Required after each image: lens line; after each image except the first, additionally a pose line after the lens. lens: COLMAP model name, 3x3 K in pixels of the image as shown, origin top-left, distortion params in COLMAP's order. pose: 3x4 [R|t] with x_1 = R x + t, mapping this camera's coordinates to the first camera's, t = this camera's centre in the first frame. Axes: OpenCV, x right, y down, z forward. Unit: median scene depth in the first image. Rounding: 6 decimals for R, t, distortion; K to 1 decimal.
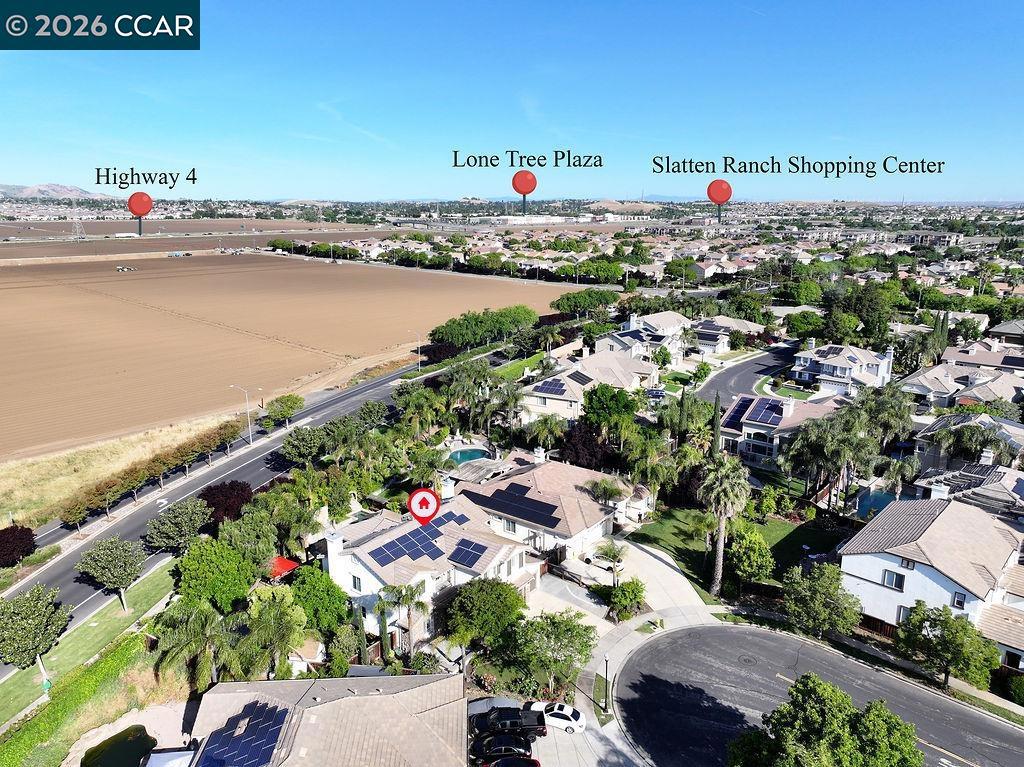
lens RADIAL K [[717.6, 0, 512.0], [0, 717.6, 383.5], [0, 0, 1]] dist [0.002925, 0.005973]
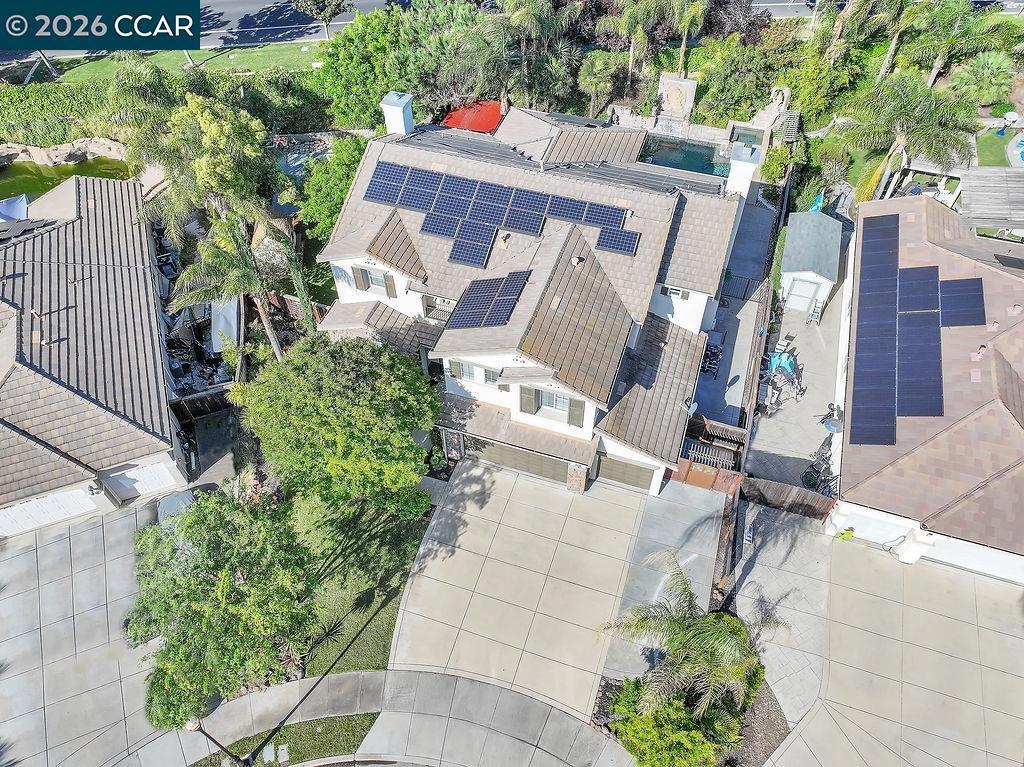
lens RADIAL K [[717.6, 0, 512.0], [0, 717.6, 383.5], [0, 0, 1]] dist [0.002925, 0.005973]
pose [[0.349482, 0.724132, -0.594554, 0.202538], [-0.250143, 0.683647, 0.685606, -0.010205], [0.902934, -0.090884, 0.420059, 0.799558]]
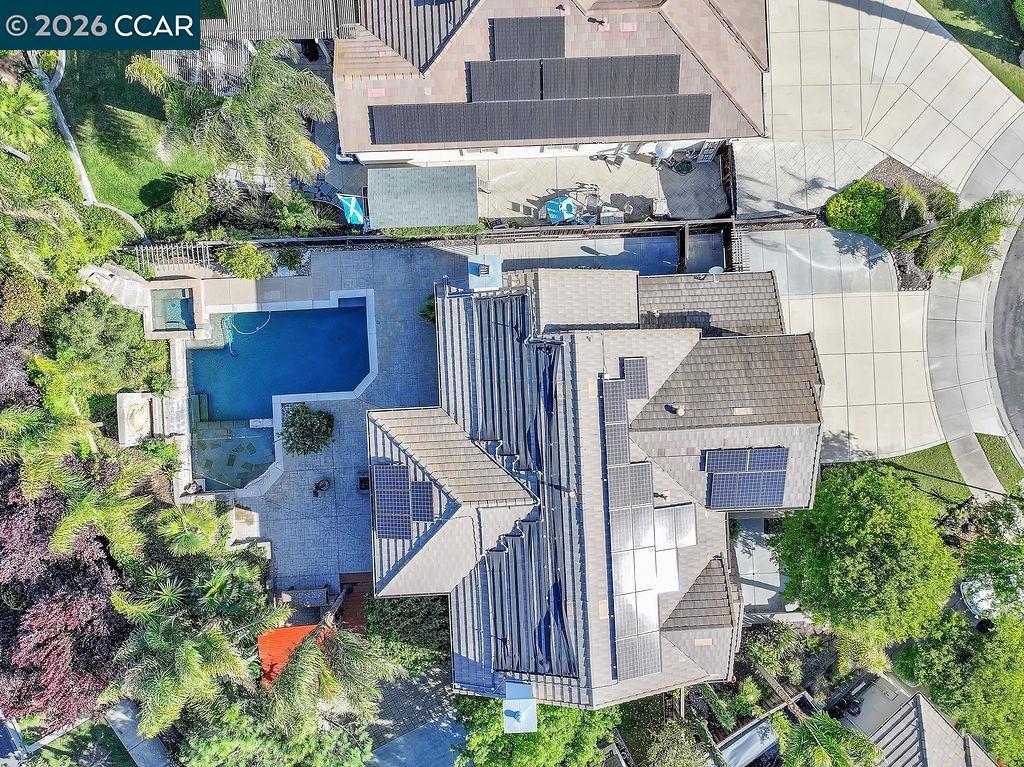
lens RADIAL K [[717.6, 0, 512.0], [0, 717.6, 383.5], [0, 0, 1]] dist [0.002925, 0.005973]
pose [[0.744864, -0.667150, 0.009345, -0.128075], [0.173235, 0.206902, 0.962902, -0.176751], [-0.644334, -0.715613, 0.269688, 0.968167]]
